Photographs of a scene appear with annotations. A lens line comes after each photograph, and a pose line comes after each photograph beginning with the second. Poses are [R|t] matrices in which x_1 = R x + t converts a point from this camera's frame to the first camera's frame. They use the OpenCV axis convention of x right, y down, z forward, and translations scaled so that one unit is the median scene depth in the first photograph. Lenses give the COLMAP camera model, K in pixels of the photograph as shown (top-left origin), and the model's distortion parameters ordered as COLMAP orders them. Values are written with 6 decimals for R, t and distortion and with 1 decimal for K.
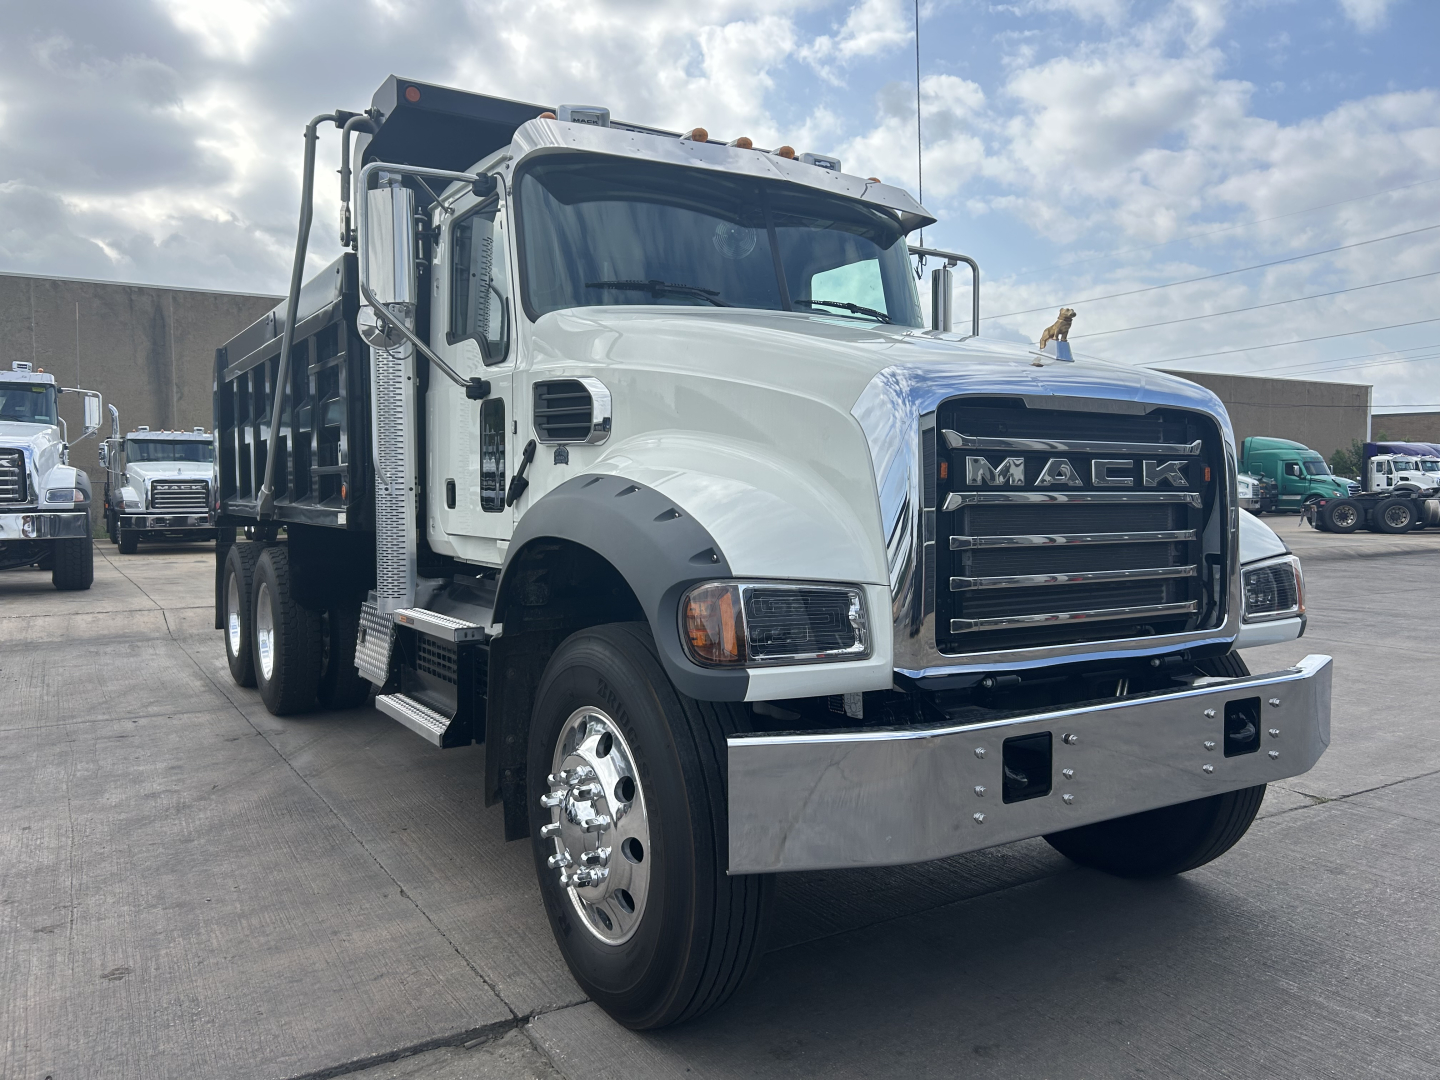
lens RADIAL K [[1115.2, 0, 716.1], [0, 1115.2, 539.4], [0, 0, 1]] dist [0.020878, -0.004799]
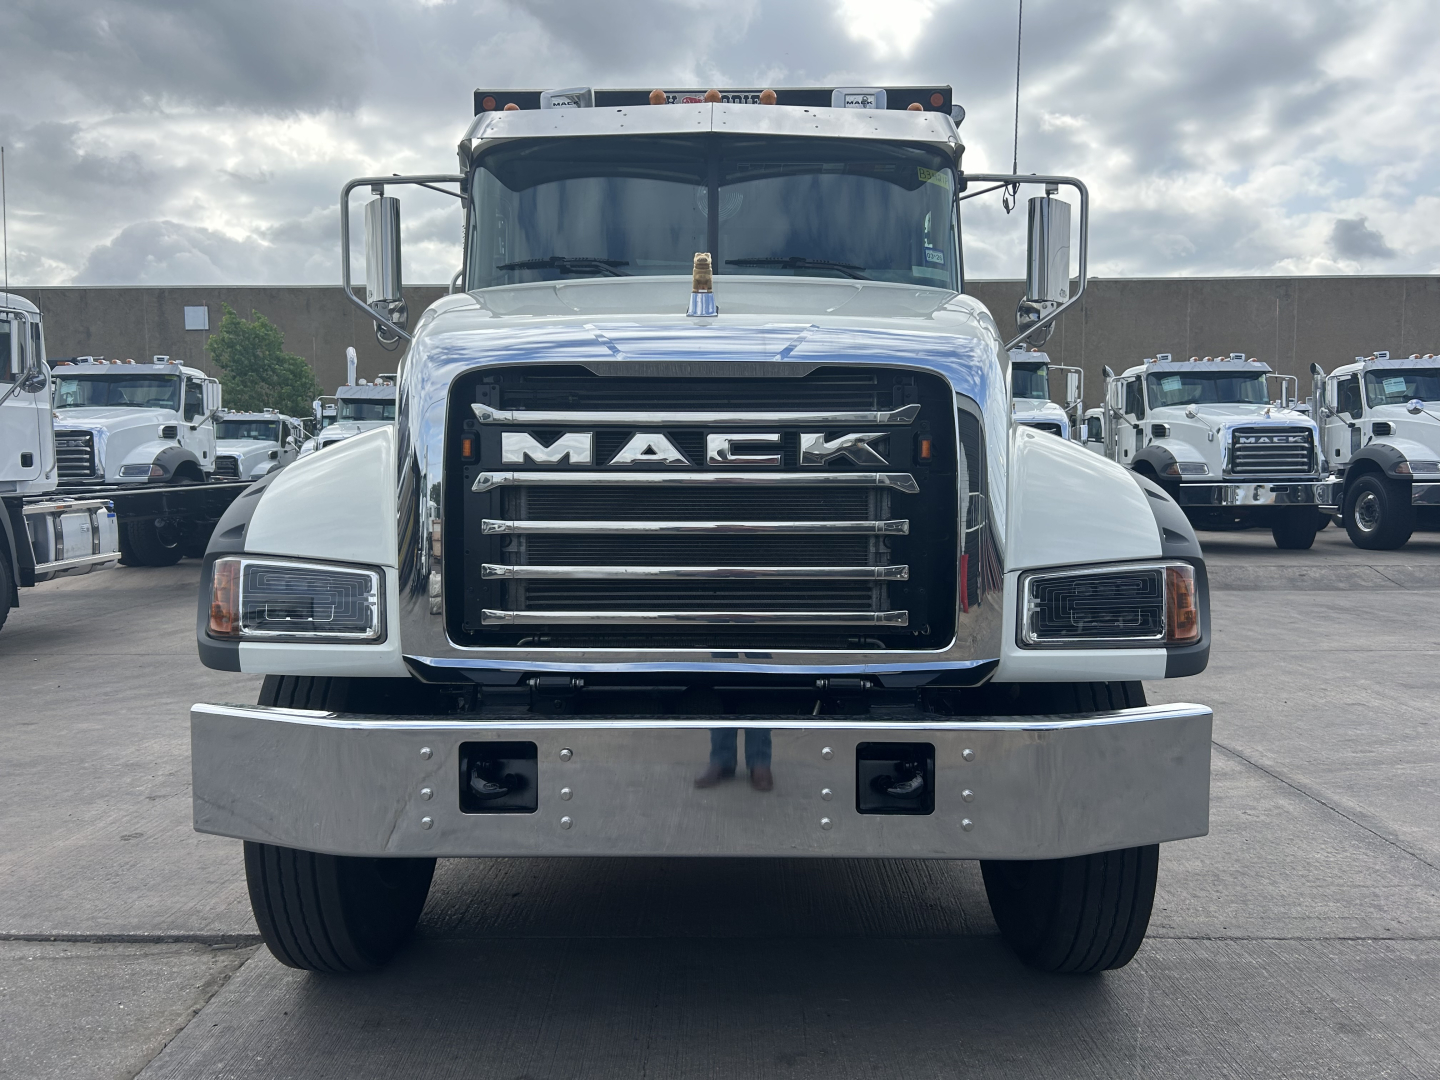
lens RADIAL K [[1115.2, 0, 716.1], [0, 1115.2, 539.4], [0, 0, 1]] dist [0.020878, -0.004799]
pose [[0.838443, 0.036669, -0.543754, 0.824614], [-0.023193, 0.999231, 0.031622, -0.018840], [0.544496, -0.013902, 0.838648, 0.310533]]
